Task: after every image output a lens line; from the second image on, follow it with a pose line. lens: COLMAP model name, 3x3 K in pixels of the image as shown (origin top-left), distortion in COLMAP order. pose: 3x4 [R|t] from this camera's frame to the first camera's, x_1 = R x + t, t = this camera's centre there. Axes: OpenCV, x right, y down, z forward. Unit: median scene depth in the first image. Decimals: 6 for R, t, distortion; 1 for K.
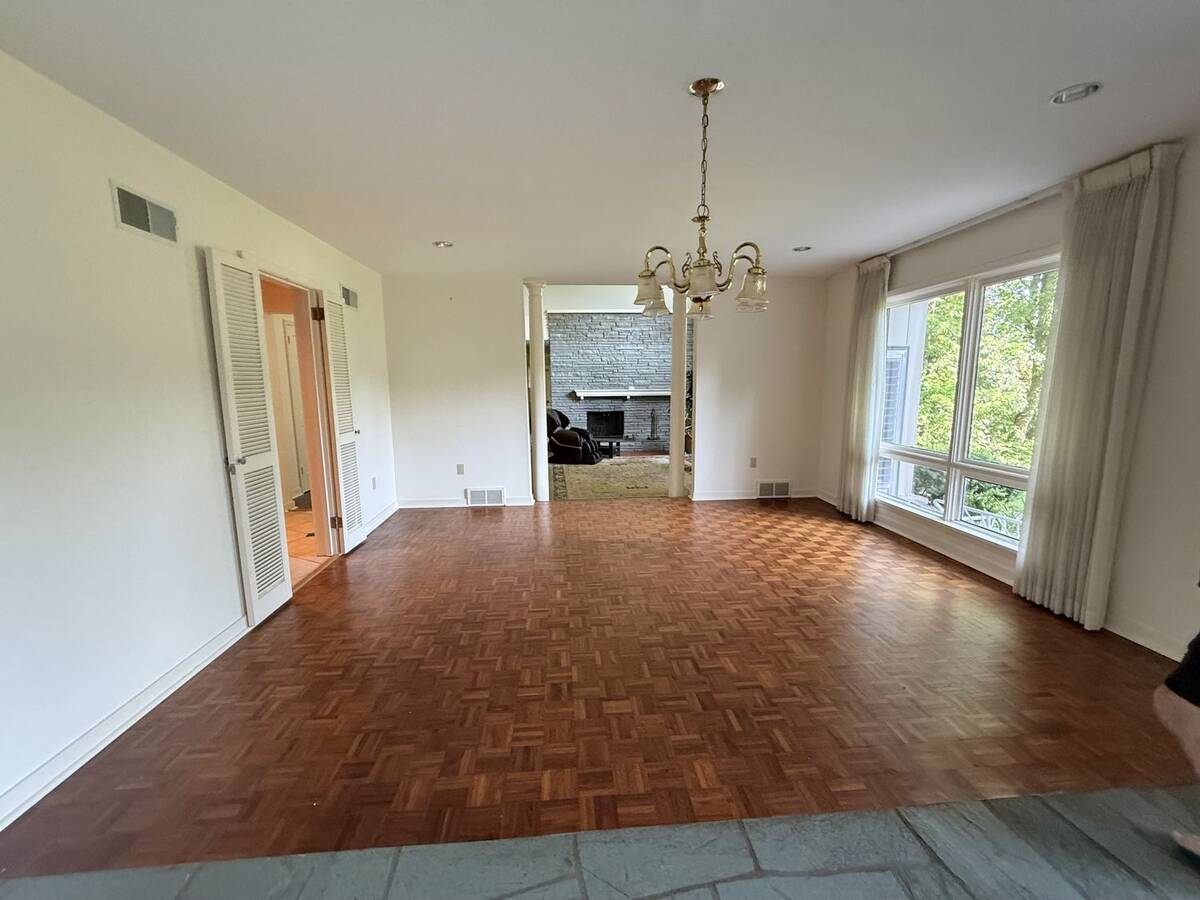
lens RADIAL K [[477.7, 0, 595.8], [0, 477.7, 451.2], [0, 0, 1]] dist [0.000644, -0.000381]
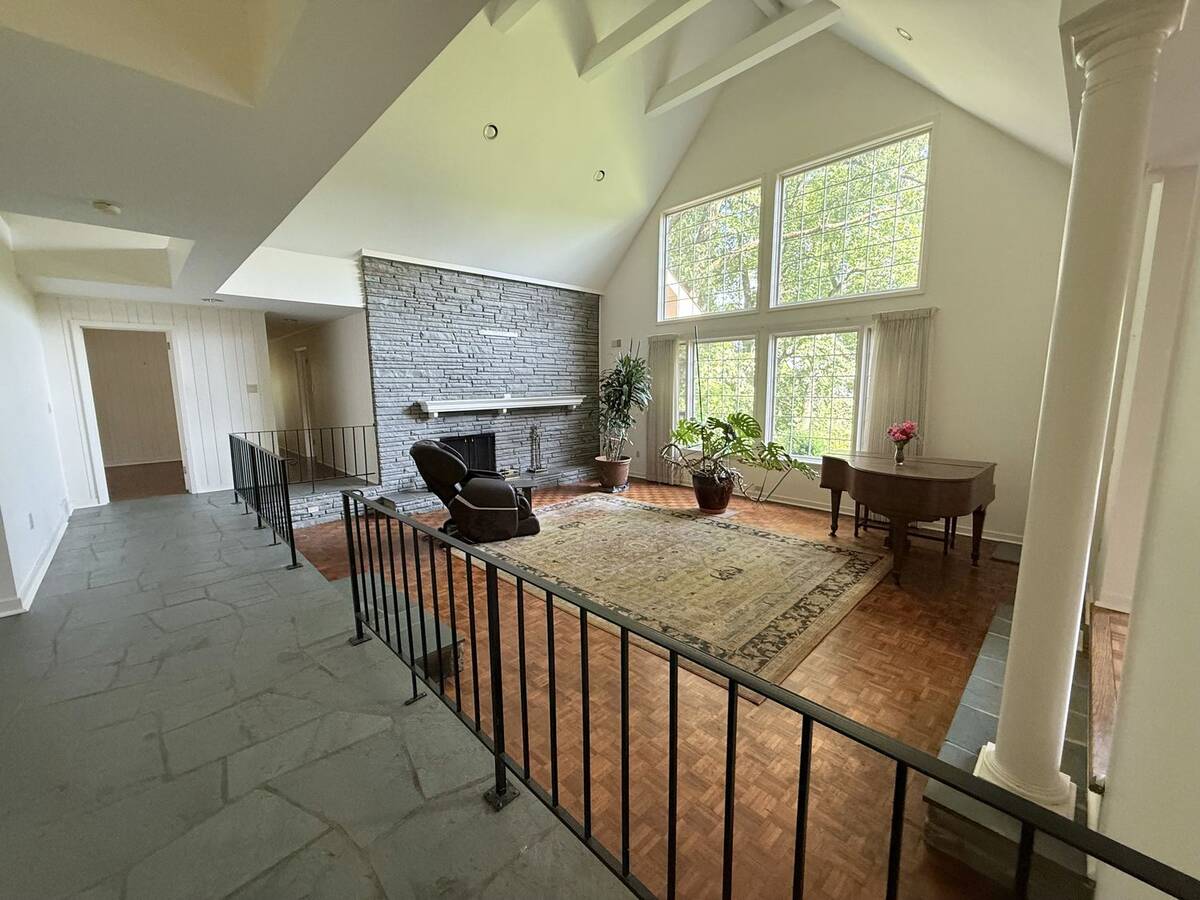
lens RADIAL K [[477.7, 0, 595.8], [0, 477.7, 451.2], [0, 0, 1]] dist [0.000644, -0.000381]
pose [[0.773712, -0.087391, 0.627481, -0.243105], [0.093411, 0.995352, 0.023445, -0.062481], [-0.626613, 0.040474, 0.778279, 0.427785]]
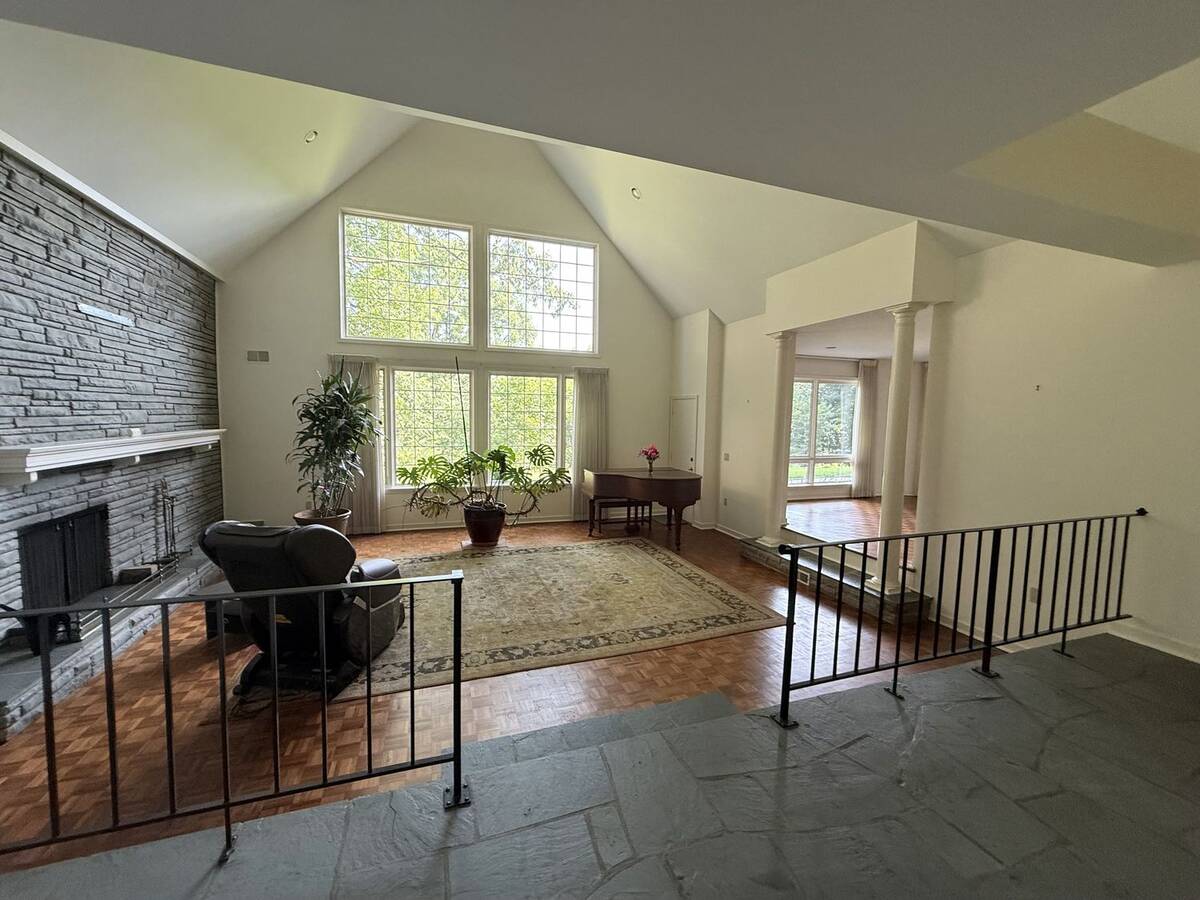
lens RADIAL K [[477.7, 0, 595.8], [0, 477.7, 451.2], [0, 0, 1]] dist [0.000644, -0.000381]
pose [[-0.249718, -0.070361, 0.965759, -0.349389], [0.124506, 0.986745, 0.104084, -0.113316], [-0.960281, 0.146234, -0.237647, 0.761106]]
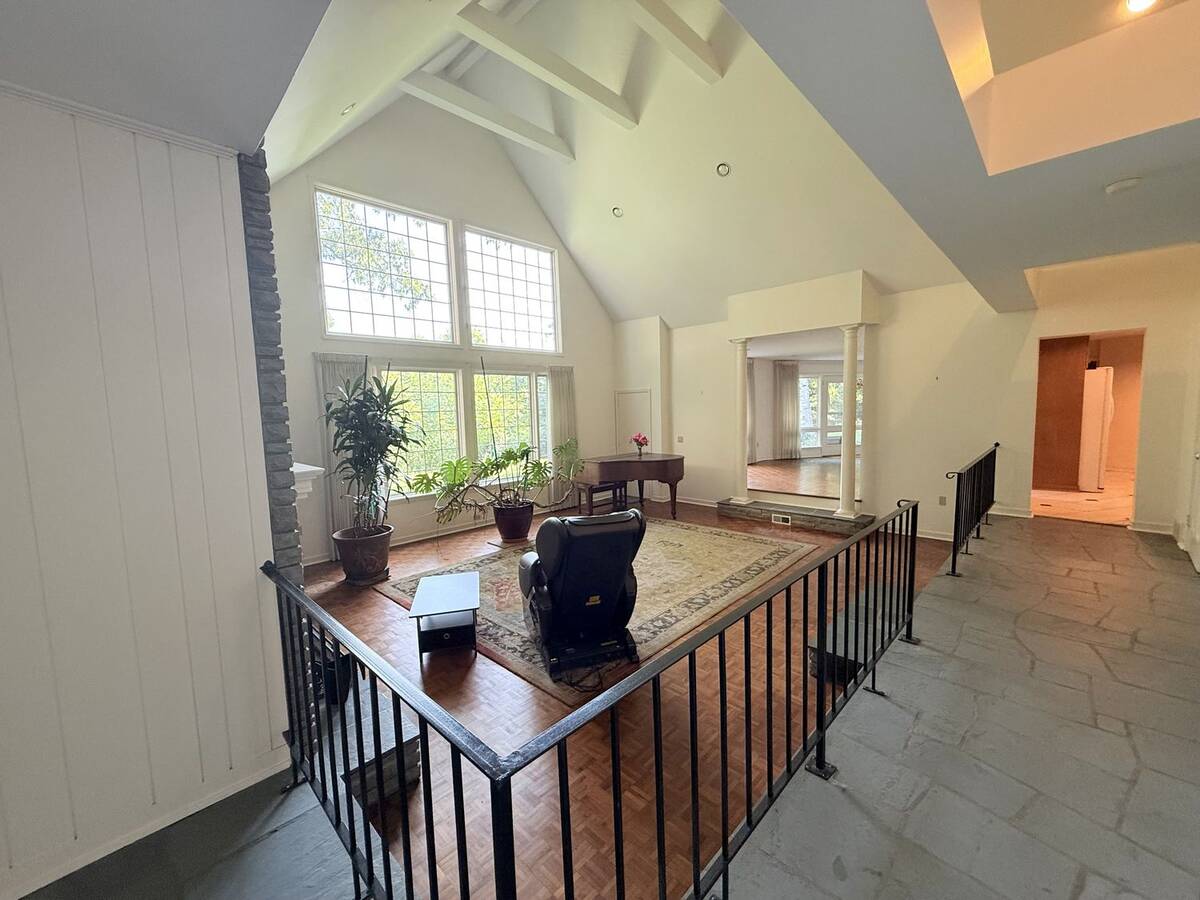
lens RADIAL K [[476.9, 0, 596.8], [0, 476.9, 452.2], [0, 0, 1]] dist [-0.001351, 0.000209]
pose [[-0.651498, -0.040670, 0.757560, -0.278276], [0.143513, 0.973926, 0.175707, -0.150726], [-0.744953, 0.223192, -0.628674, 1.019146]]
